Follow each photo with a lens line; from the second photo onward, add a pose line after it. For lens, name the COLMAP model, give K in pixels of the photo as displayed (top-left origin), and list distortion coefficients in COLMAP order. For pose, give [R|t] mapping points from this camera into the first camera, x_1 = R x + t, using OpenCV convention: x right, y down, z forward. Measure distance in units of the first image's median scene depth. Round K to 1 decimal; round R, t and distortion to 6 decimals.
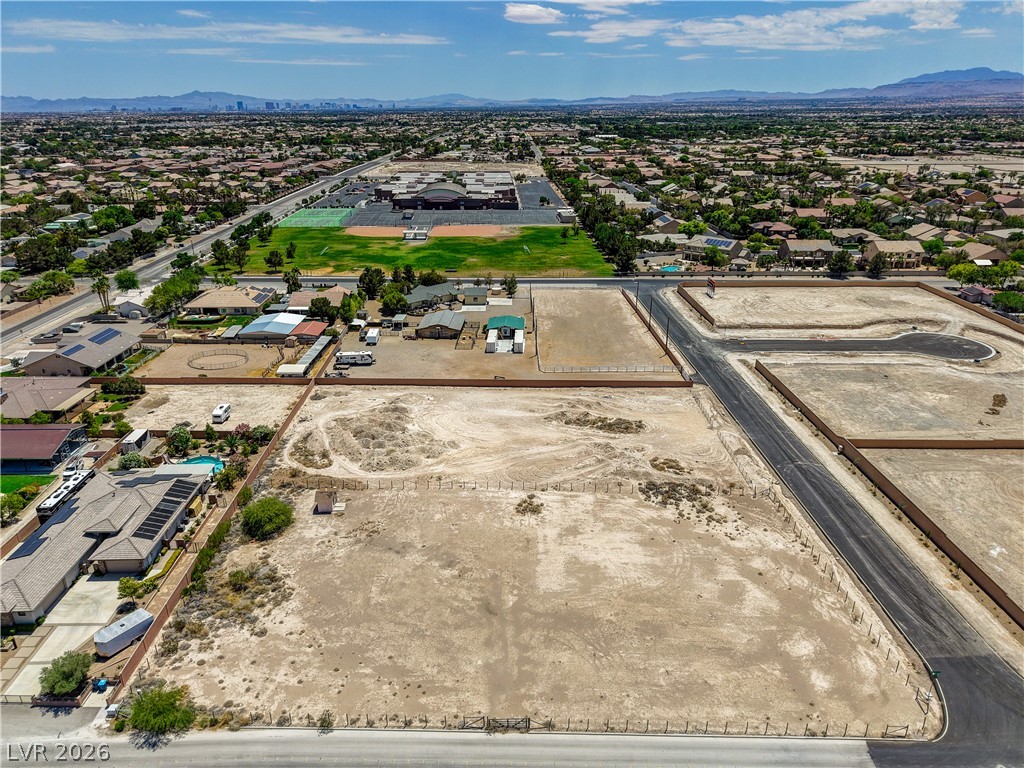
lens RADIAL K [[687.9, 0, 509.0], [0, 687.9, 380.3], [0, 0, 1]] dist [0.032059, -0.038982]
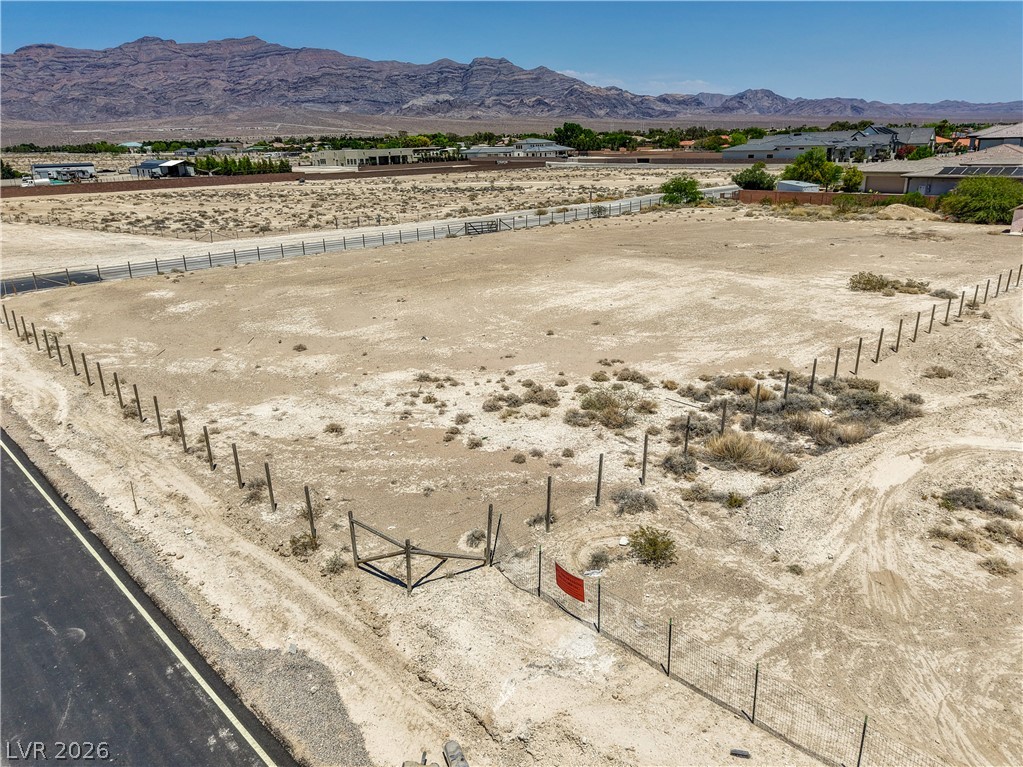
lens RADIAL K [[711.8, 0, 509.2], [0, 711.8, 381.7], [0, 0, 1]] dist [0.029356, -0.031326]
pose [[-0.722770, 0.243615, -0.646726, 0.523036], [-0.230041, 0.797634, 0.557550, 0.059585], [0.651678, 0.551754, -0.520465, 1.258006]]
